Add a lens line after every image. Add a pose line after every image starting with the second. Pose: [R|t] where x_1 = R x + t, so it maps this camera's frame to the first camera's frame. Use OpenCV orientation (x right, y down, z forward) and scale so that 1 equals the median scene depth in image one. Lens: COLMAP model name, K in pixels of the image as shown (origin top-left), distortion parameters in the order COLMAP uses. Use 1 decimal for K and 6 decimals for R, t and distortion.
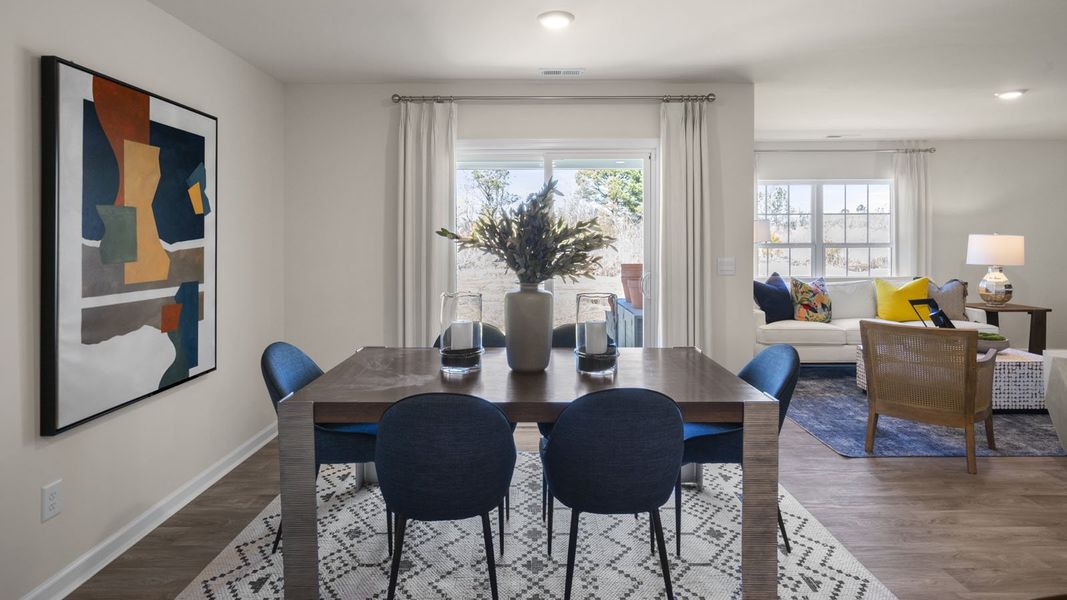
lens RADIAL K [[580.3, 0, 527.6], [0, 580.3, 243.4], [0, 0, 1]] dist [0.002076, 0.001451]
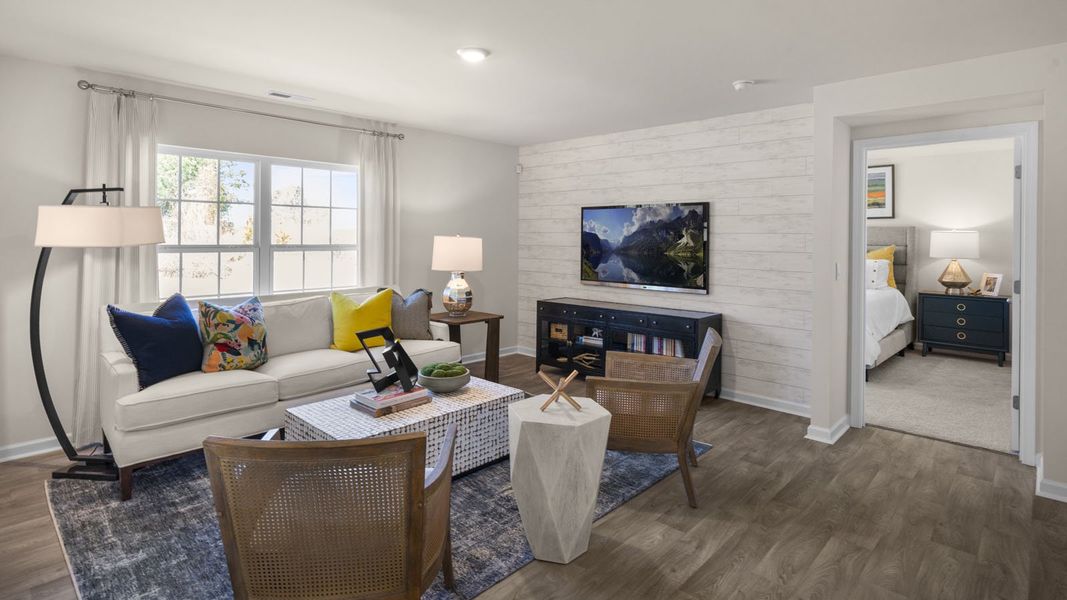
lens RADIAL K [[560.7, 0, 542.4], [0, 560.7, 246.2], [0, 0, 1]] dist [-0.000423, 0.000209]
pose [[0.678582, -0.000156, 0.734524, 0.278728], [-0.009232, 0.999919, 0.008741, -0.010121], [-0.734466, -0.012712, 0.678526, 0.344007]]
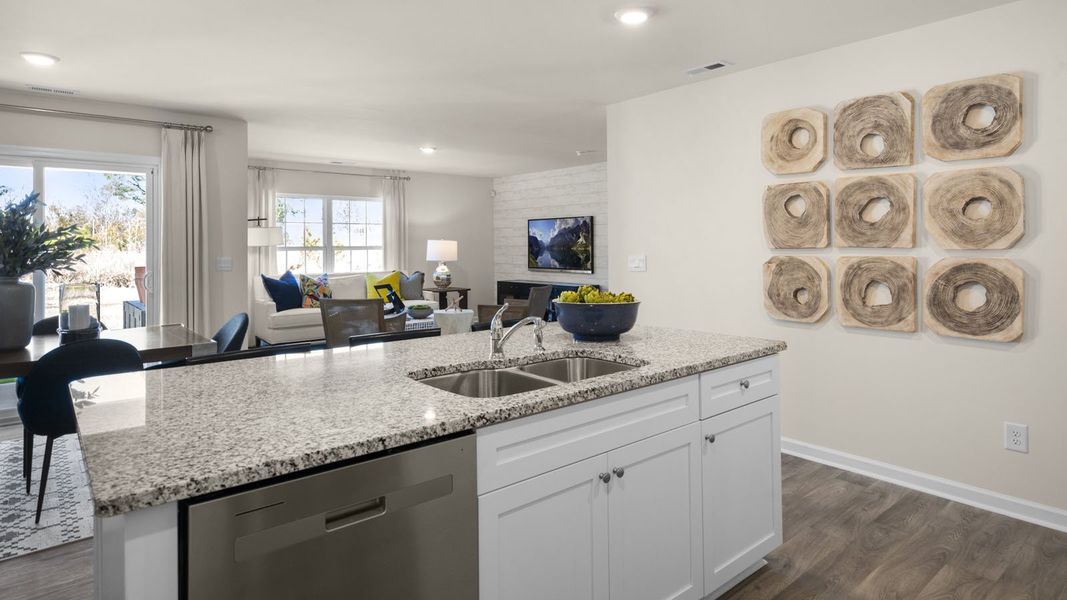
lens RADIAL K [[580.3, 0, 527.6], [0, 580.3, 243.4], [0, 0, 1]] dist [0.002076, 0.001451]
pose [[0.757123, 0.000388, 0.653272, 0.012997], [0.006241, 0.999950, -0.007828, 0.006487], [-0.653242, 0.010004, 0.757083, -0.272673]]
